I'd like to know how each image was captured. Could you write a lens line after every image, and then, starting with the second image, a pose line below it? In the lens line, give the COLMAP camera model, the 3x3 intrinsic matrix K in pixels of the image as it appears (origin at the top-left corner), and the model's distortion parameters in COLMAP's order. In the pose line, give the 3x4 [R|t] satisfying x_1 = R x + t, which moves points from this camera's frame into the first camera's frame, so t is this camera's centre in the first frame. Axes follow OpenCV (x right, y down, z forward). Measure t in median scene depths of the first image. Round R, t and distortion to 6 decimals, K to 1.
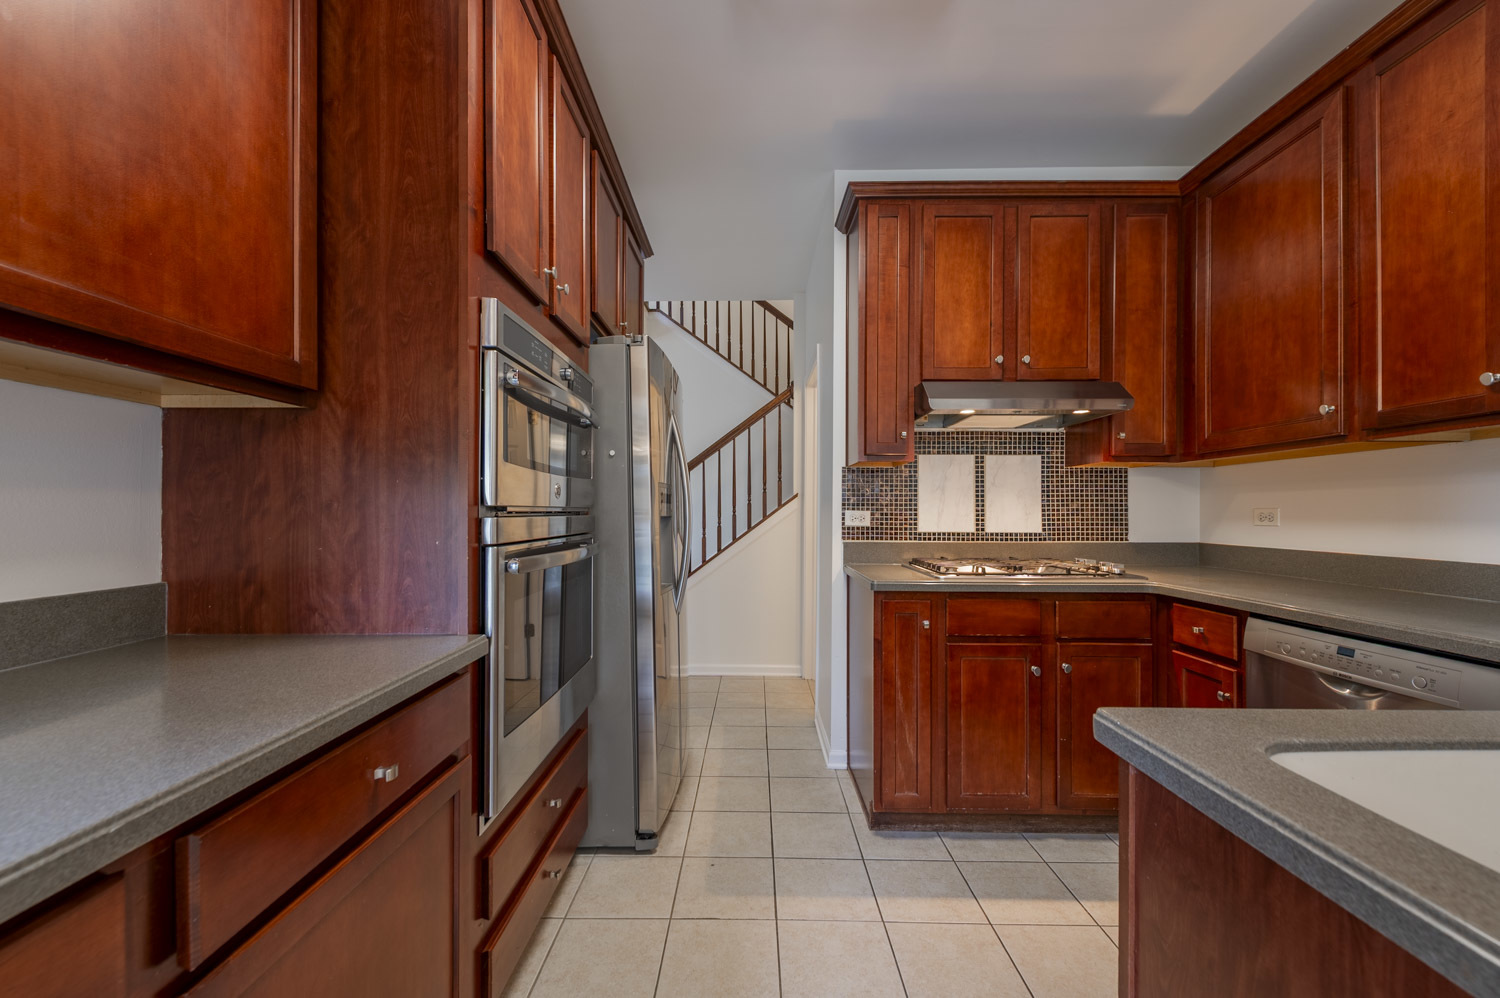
lens RADIAL K [[587.4, 0, 747.8], [0, 587.4, 509.8], [0, 0, 1]] dist [0.000530, -0.000398]
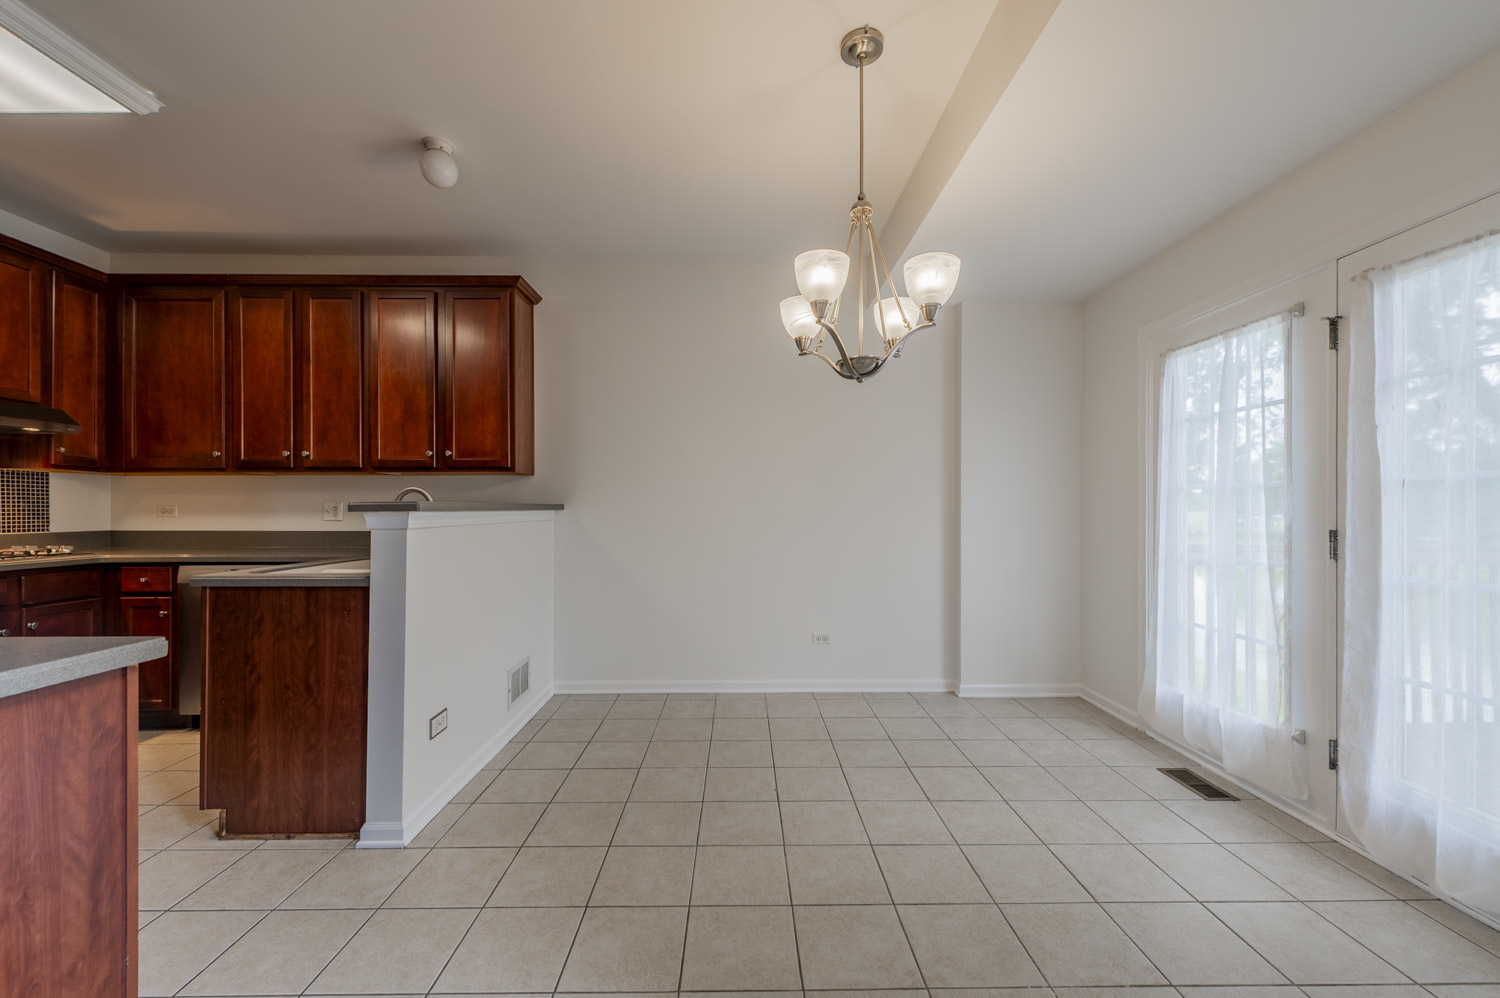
lens RADIAL K [[587.4, 0, 748.0], [0, 587.4, 509.0], [0, 0, 1]] dist [0.000530, -0.000398]
pose [[-0.025474, -0.001465, 0.999674, -0.721522], [-0.003384, 0.999993, 0.001379, -0.000708], [-0.999670, -0.003348, -0.025479, -0.506689]]
